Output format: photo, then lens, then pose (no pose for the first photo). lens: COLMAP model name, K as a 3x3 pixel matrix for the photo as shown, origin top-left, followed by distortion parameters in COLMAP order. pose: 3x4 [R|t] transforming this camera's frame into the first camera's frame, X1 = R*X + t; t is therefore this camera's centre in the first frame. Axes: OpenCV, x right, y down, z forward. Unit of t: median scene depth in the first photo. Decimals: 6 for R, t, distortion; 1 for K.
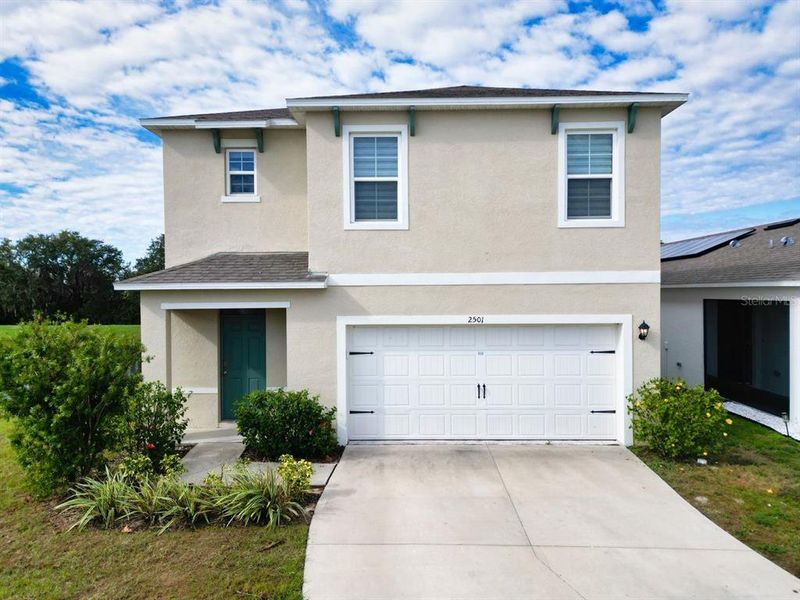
lens RADIAL K [[559.3, 0, 399.0], [0, 559.3, 304.6], [0, 0, 1]] dist [0.049485, -0.037138]
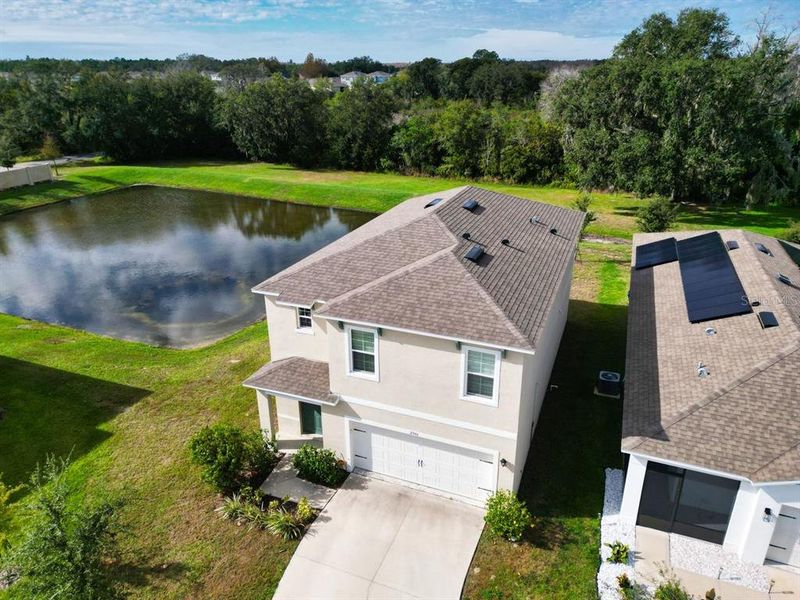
lens RADIAL K [[559.3, 0, 395.1], [0, 559.3, 298.1], [0, 0, 1]] dist [0.049485, -0.037138]
pose [[0.930554, 0.138839, -0.338812, 0.630117], [-0.003830, 0.928963, 0.370154, -1.041964], [0.366135, -0.343151, 0.864981, -0.433446]]
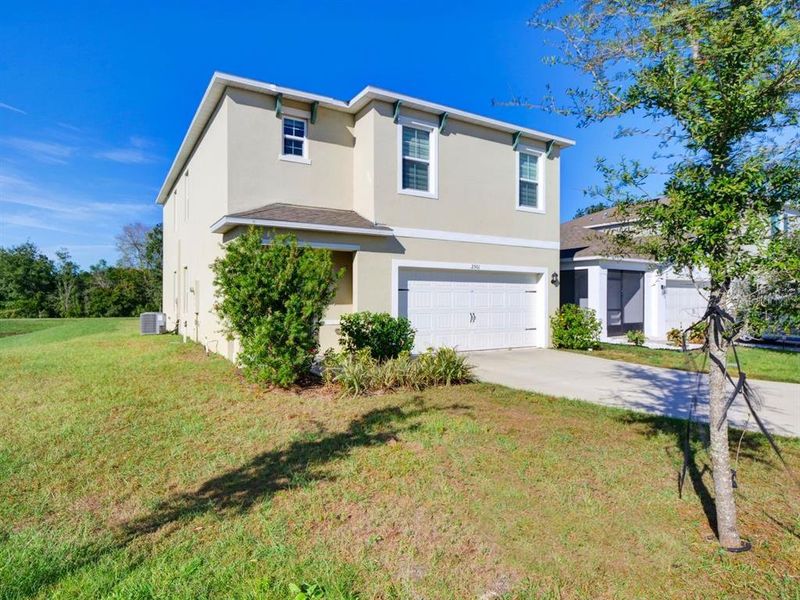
lens RADIAL K [[472.9, 0, 396.1], [0, 472.9, 300.0], [0, 0, 1]] dist [0.000583, 0.001690]
pose [[0.851591, 0.008137, 0.524144, -0.677533], [0.000527, 0.999866, -0.016377, 0.132349], [-0.524207, 0.014223, 0.851472, 0.062690]]
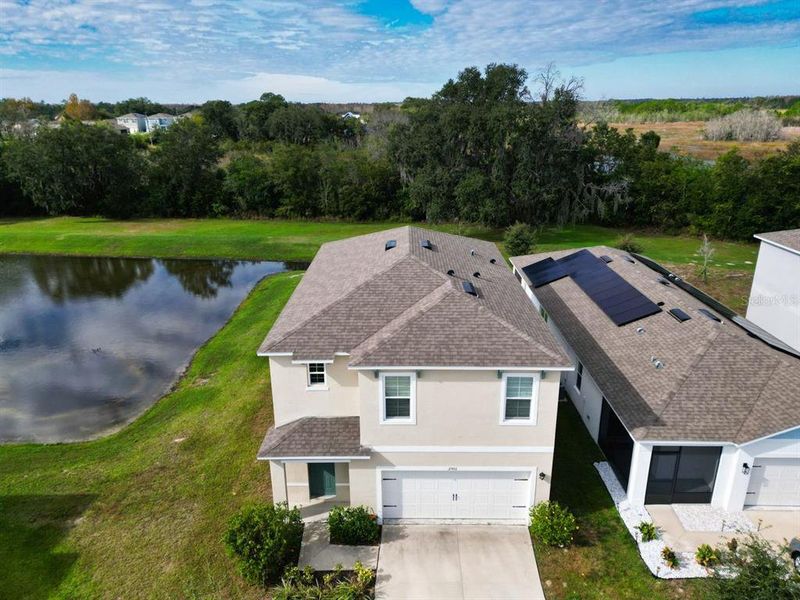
lens RADIAL K [[559.3, 0, 397.4], [0, 559.3, 298.6], [0, 0, 1]] dist [0.049485, -0.037138]
pose [[0.999987, -0.000380, -0.005089, -0.033312], [0.001934, 0.951034, 0.309079, -1.070367], [0.004722, -0.309085, 0.951023, -0.582069]]
